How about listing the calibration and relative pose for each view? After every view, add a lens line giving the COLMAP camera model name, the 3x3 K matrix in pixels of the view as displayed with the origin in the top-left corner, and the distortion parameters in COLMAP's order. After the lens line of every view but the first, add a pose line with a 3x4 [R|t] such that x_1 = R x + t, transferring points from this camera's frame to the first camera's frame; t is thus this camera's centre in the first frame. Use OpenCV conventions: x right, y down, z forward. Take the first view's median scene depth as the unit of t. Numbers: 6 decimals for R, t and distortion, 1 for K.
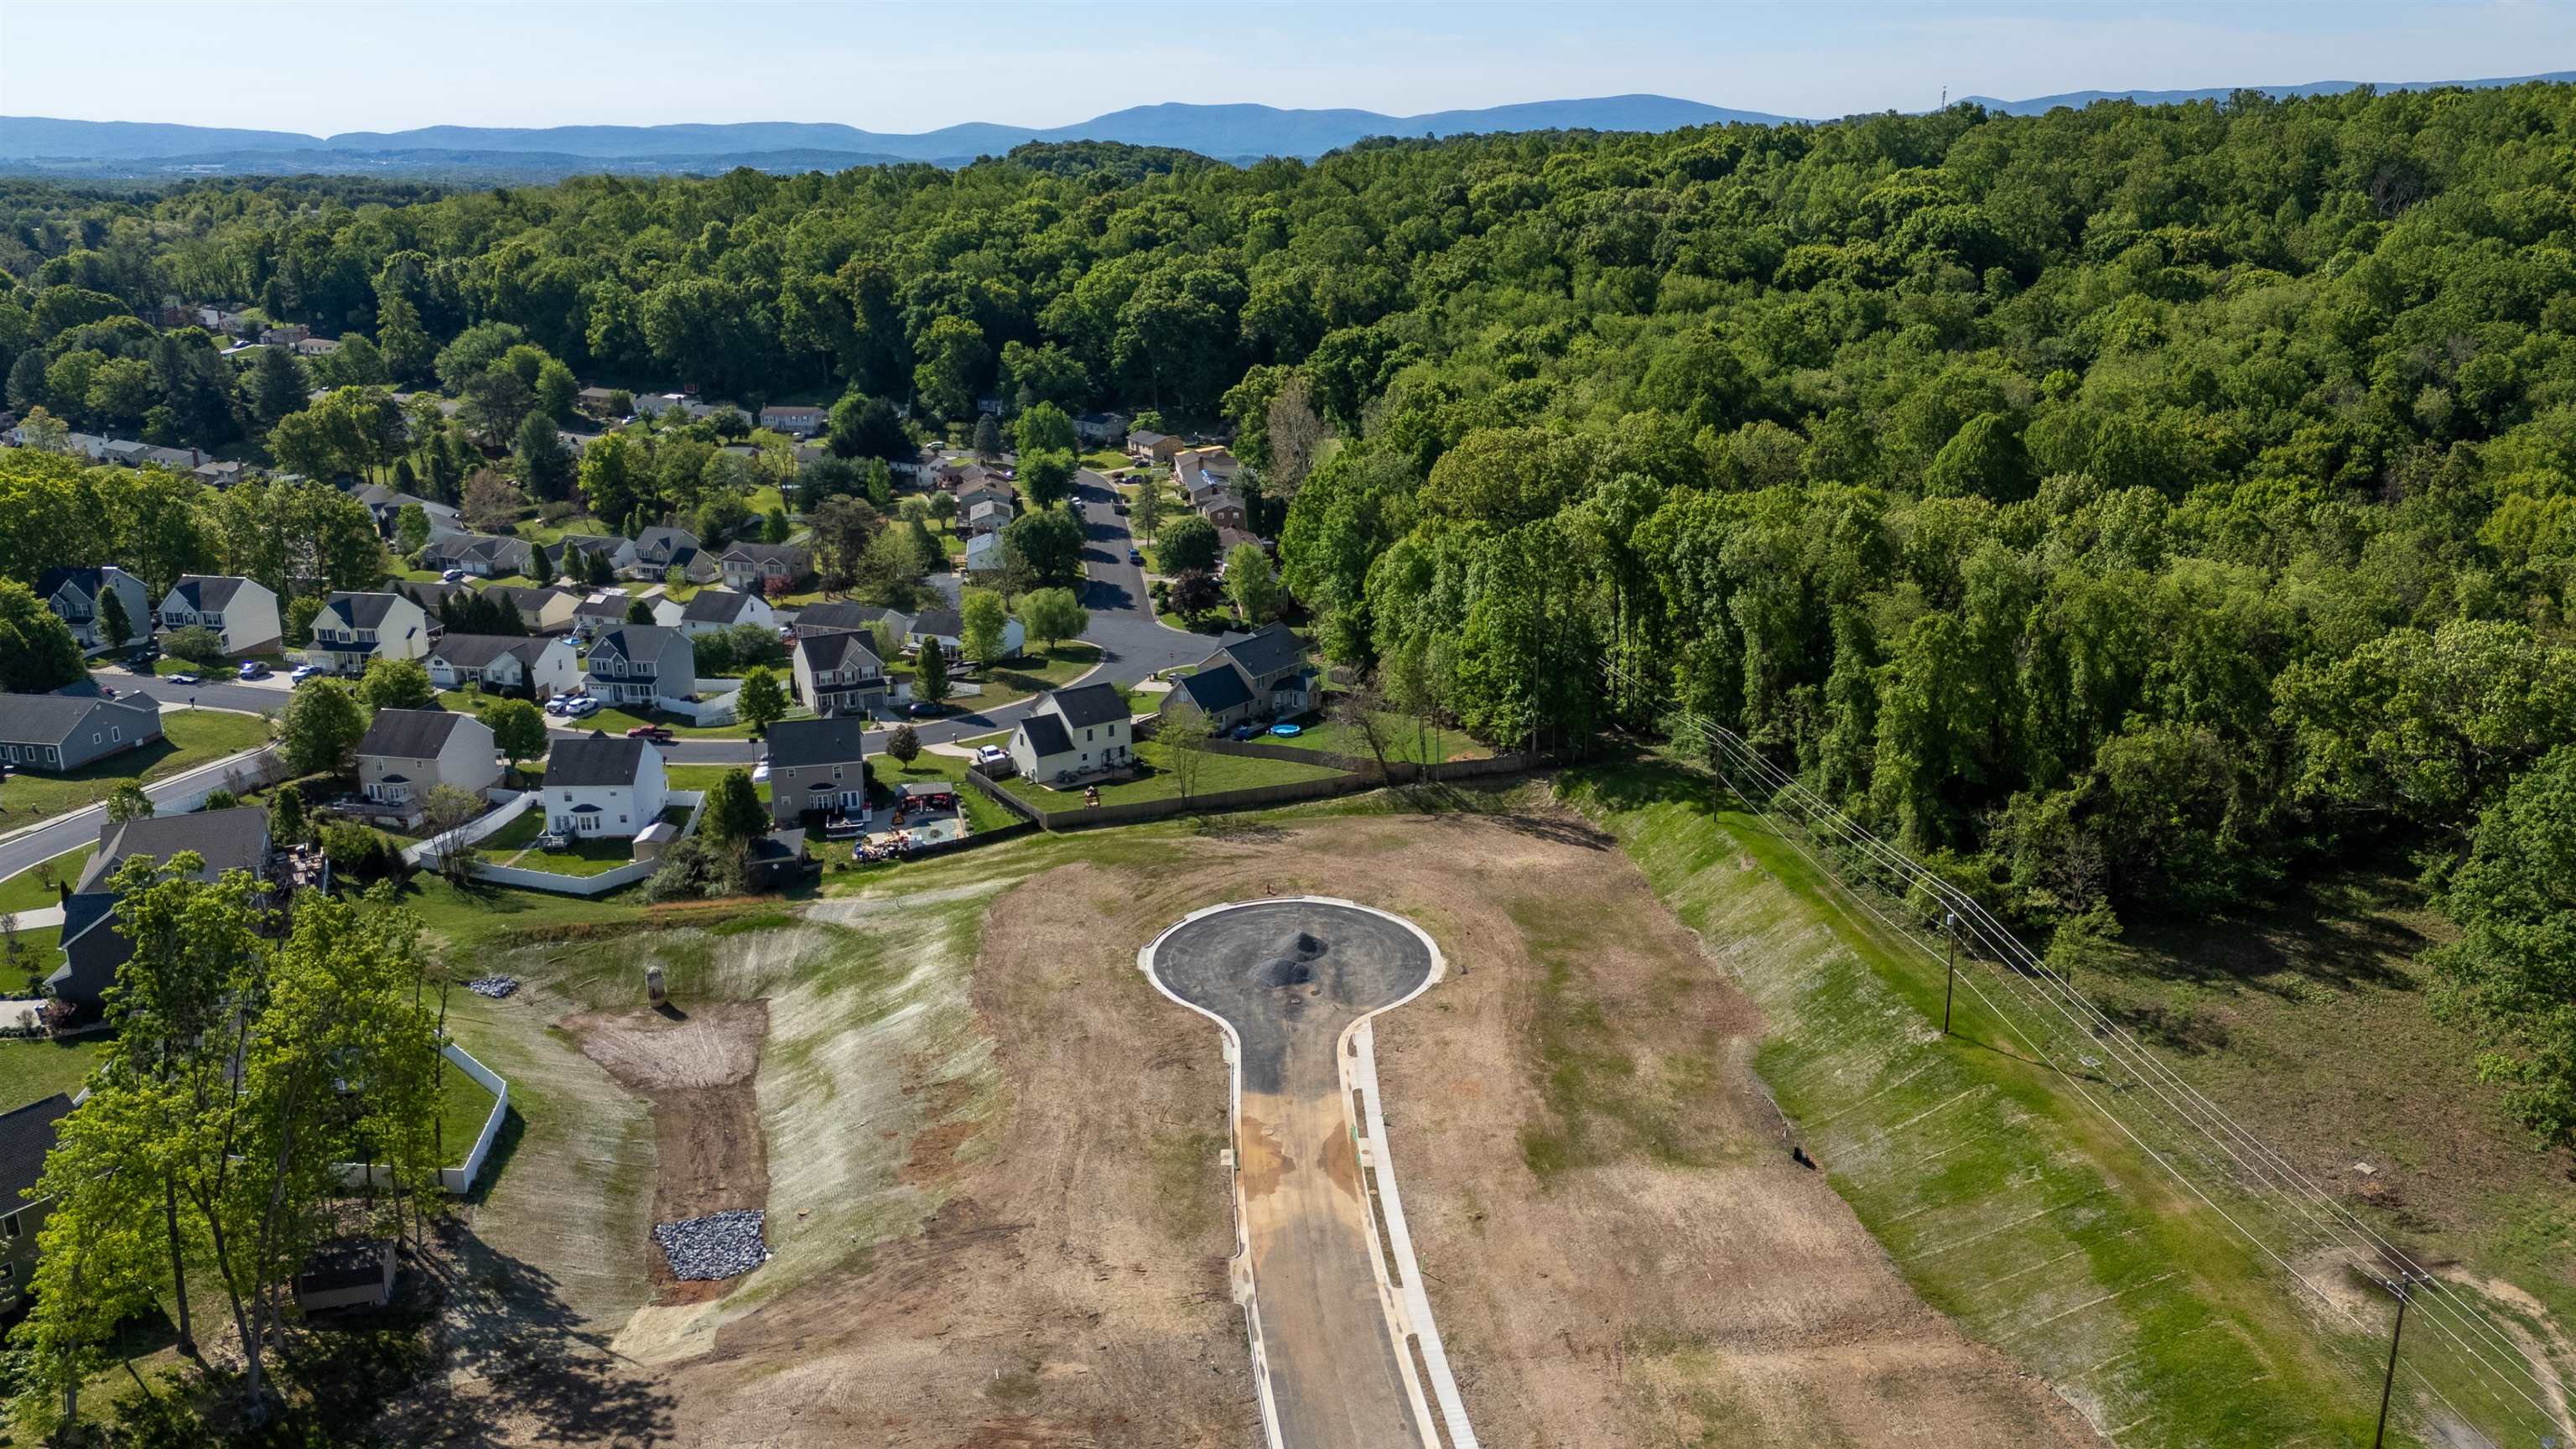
lens RADIAL K [[1880.6, 0, 1288.0], [0, 1880.6, 724.5], [0, 0, 1]] dist [0.135673, -0.197910]
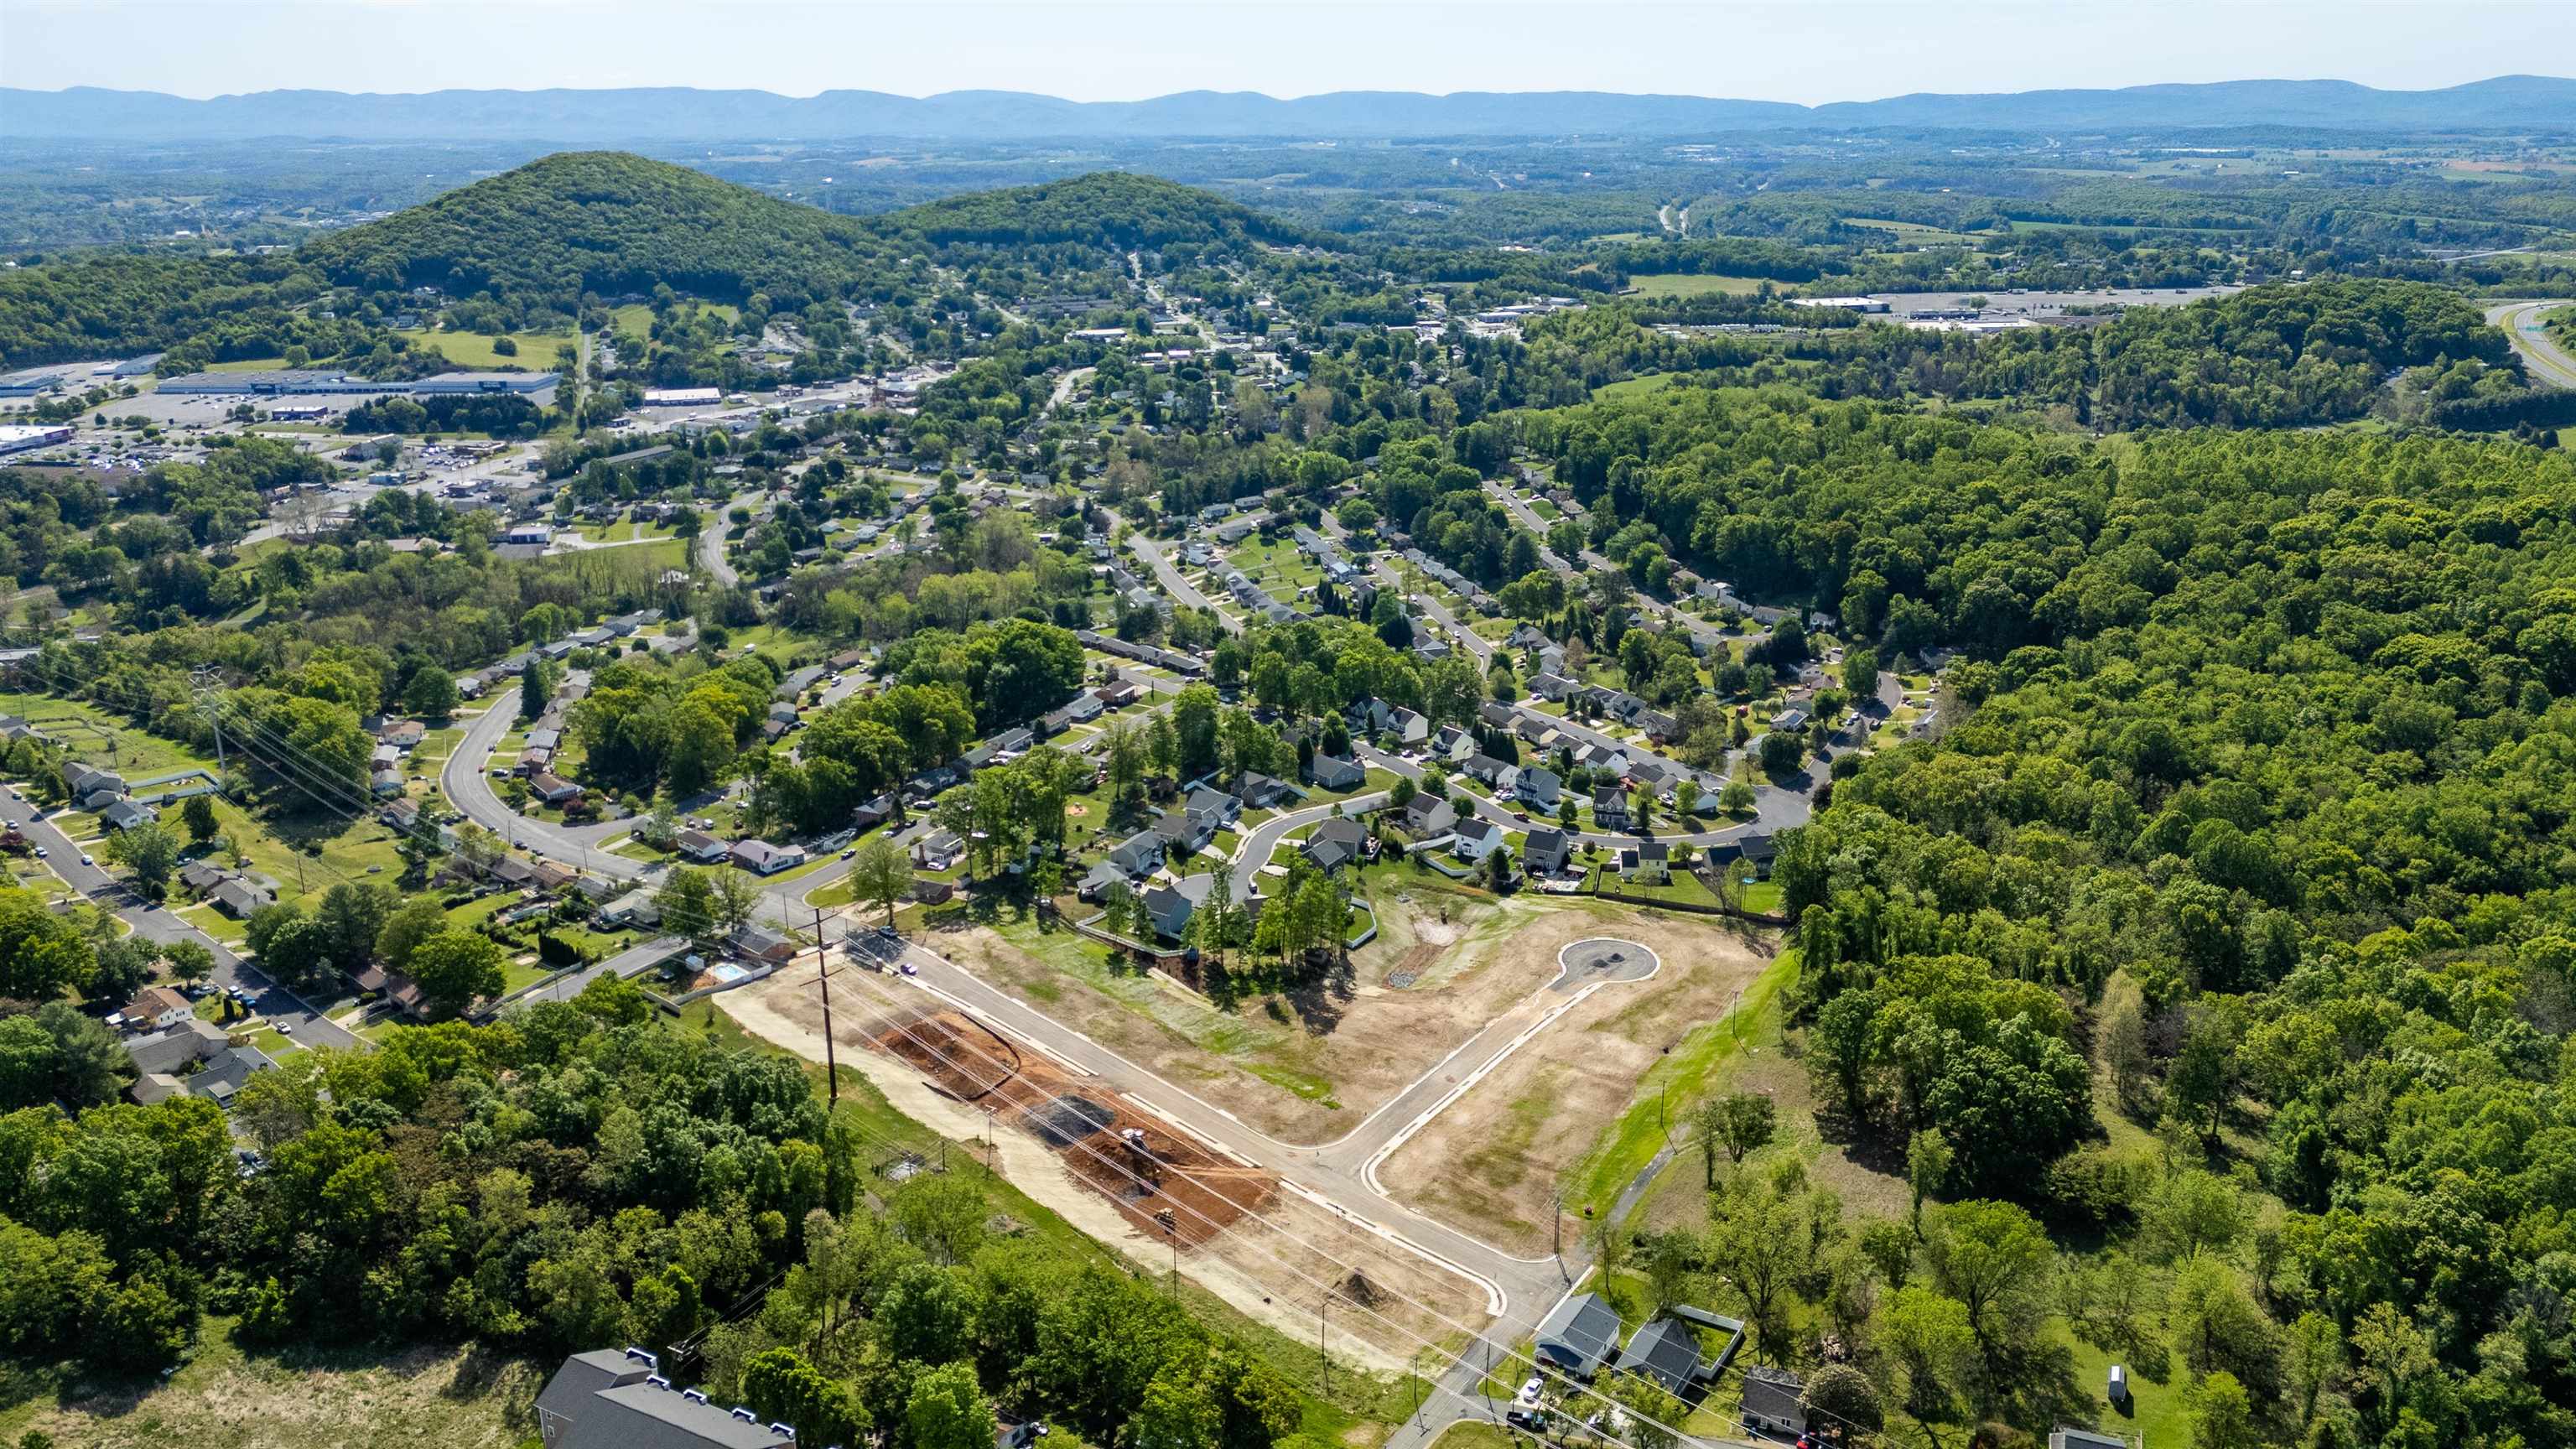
lens RADIAL K [[1880.6, 0, 1288.0], [0, 1880.6, 724.5], [0, 0, 1]] dist [0.135673, -0.197910]
pose [[0.761373, 0.202437, -0.615898, 0.850634], [-0.187830, 0.978133, 0.089304, -0.252972], [0.620509, 0.047690, 0.782748, -1.025969]]
